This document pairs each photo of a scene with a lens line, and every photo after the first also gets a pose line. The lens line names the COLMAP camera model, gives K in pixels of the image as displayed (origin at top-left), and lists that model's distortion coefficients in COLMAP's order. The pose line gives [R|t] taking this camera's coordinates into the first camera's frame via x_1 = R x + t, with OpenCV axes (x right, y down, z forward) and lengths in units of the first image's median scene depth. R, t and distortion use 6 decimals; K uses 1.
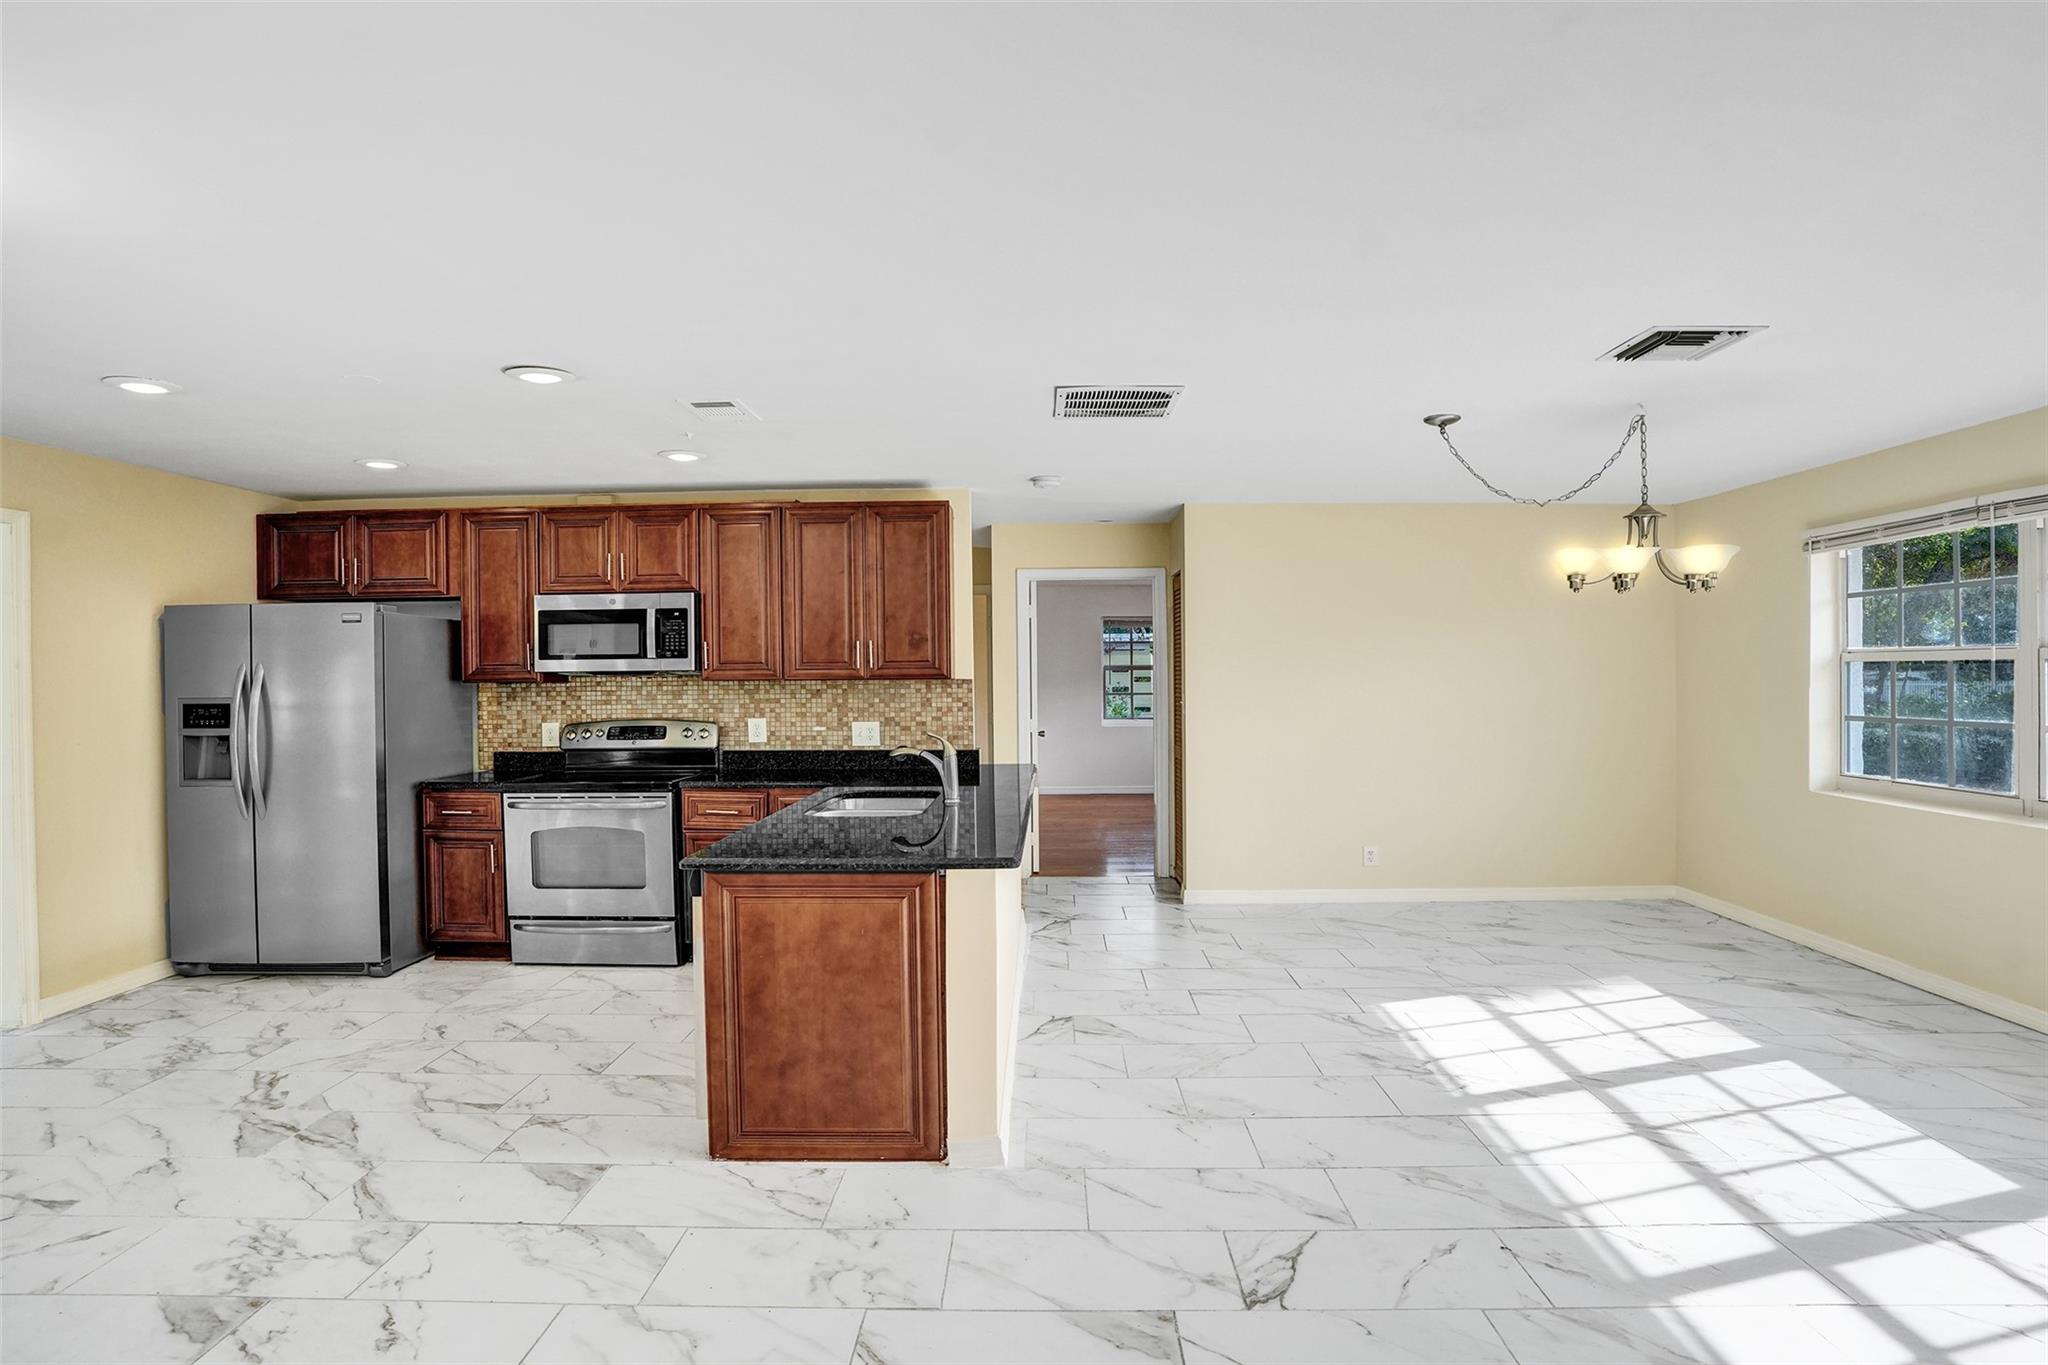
lens RADIAL K [[1061.0, 0, 1026.1], [0, 1061.0, 681.8], [0, 0, 1]] dist [-0.074817, 0.029656]
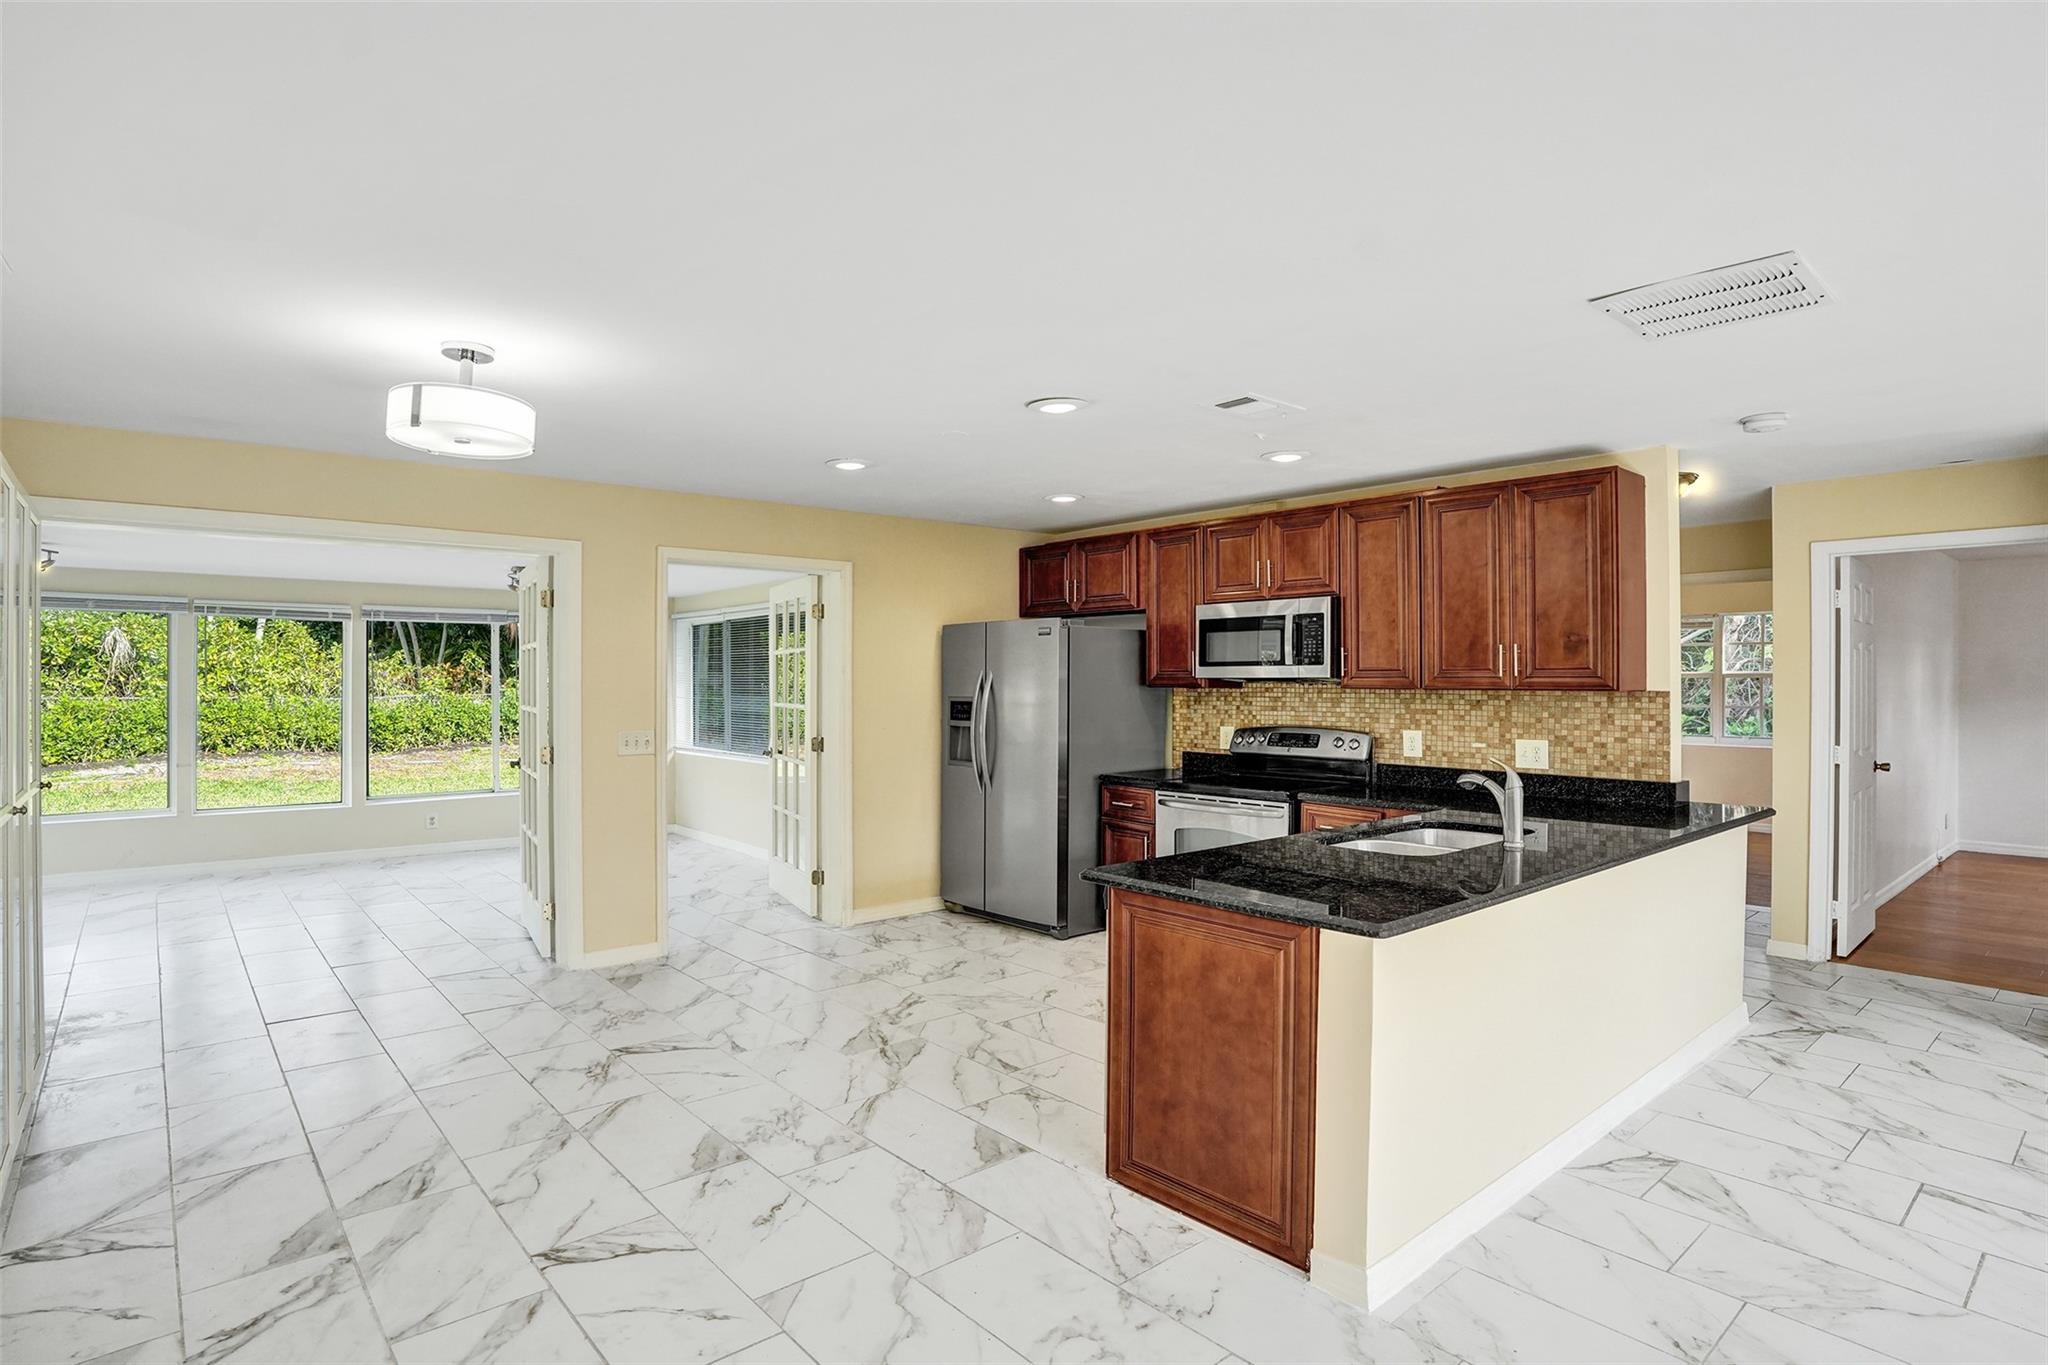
lens RADIAL K [[1061.0, 0, 1026.1], [0, 1061.0, 681.8], [0, 0, 1]] dist [-0.074817, 0.029656]
pose [[0.668871, 0.010276, -0.743308, 0.209852], [-0.011400, 0.999929, 0.003565, -0.007361], [0.743291, 0.006089, 0.668940, 0.154548]]
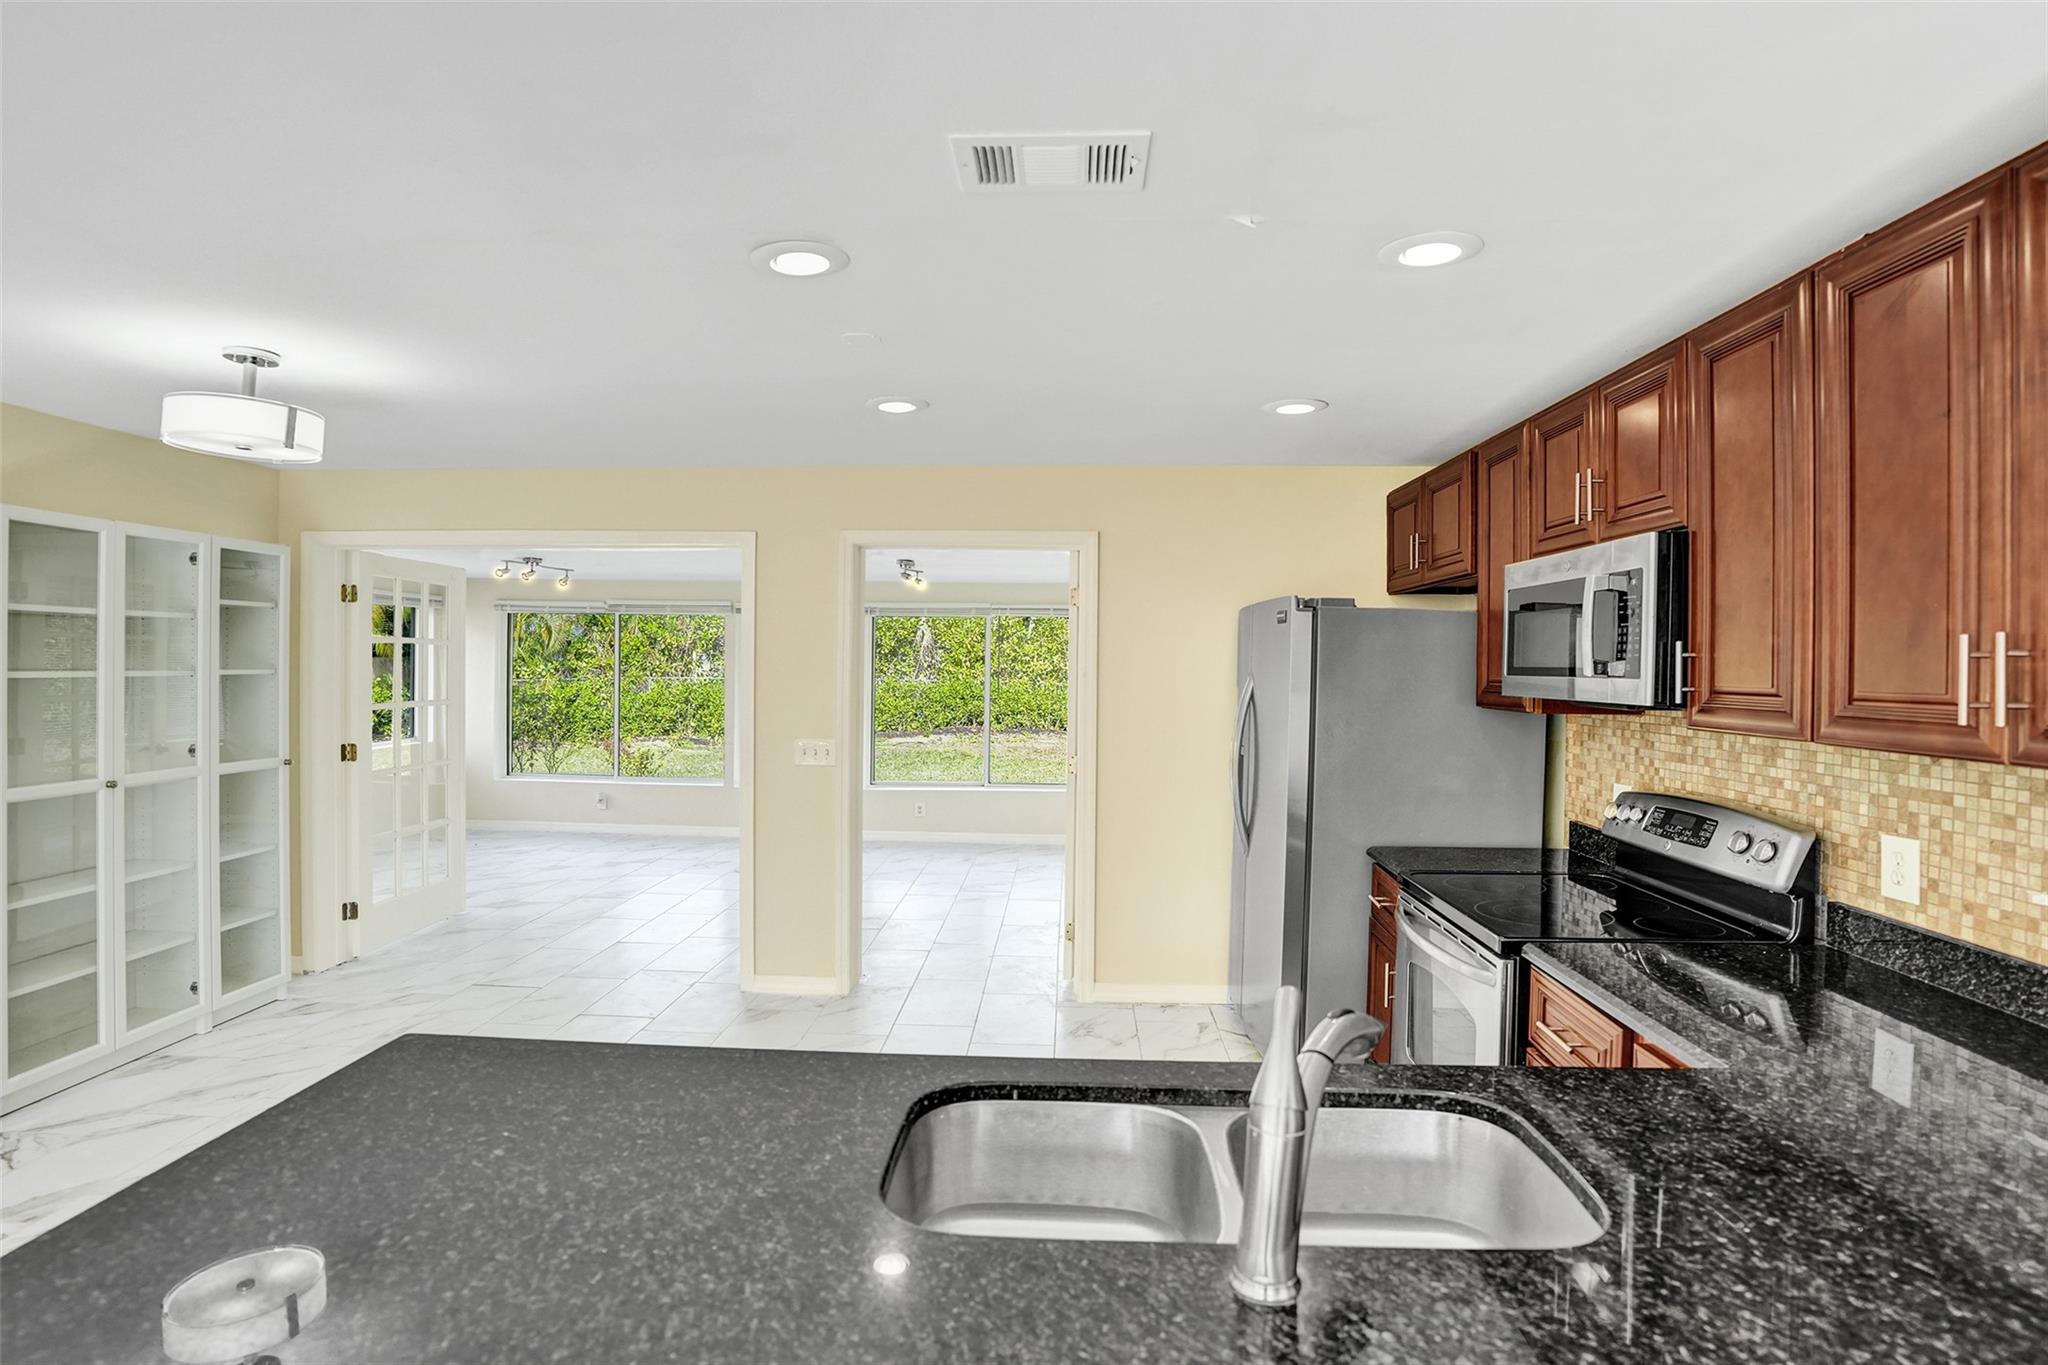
lens RADIAL K [[1098.0, 0, 1026.6], [0, 1098.0, 670.5], [0, 0, 1]] dist [-0.066557, 0.025851]
pose [[-0.022027, 0.015739, -0.999633, 0.143844], [-0.016117, 0.999741, 0.016096, -0.028693], [0.999627, 0.016466, -0.021768, 0.739398]]
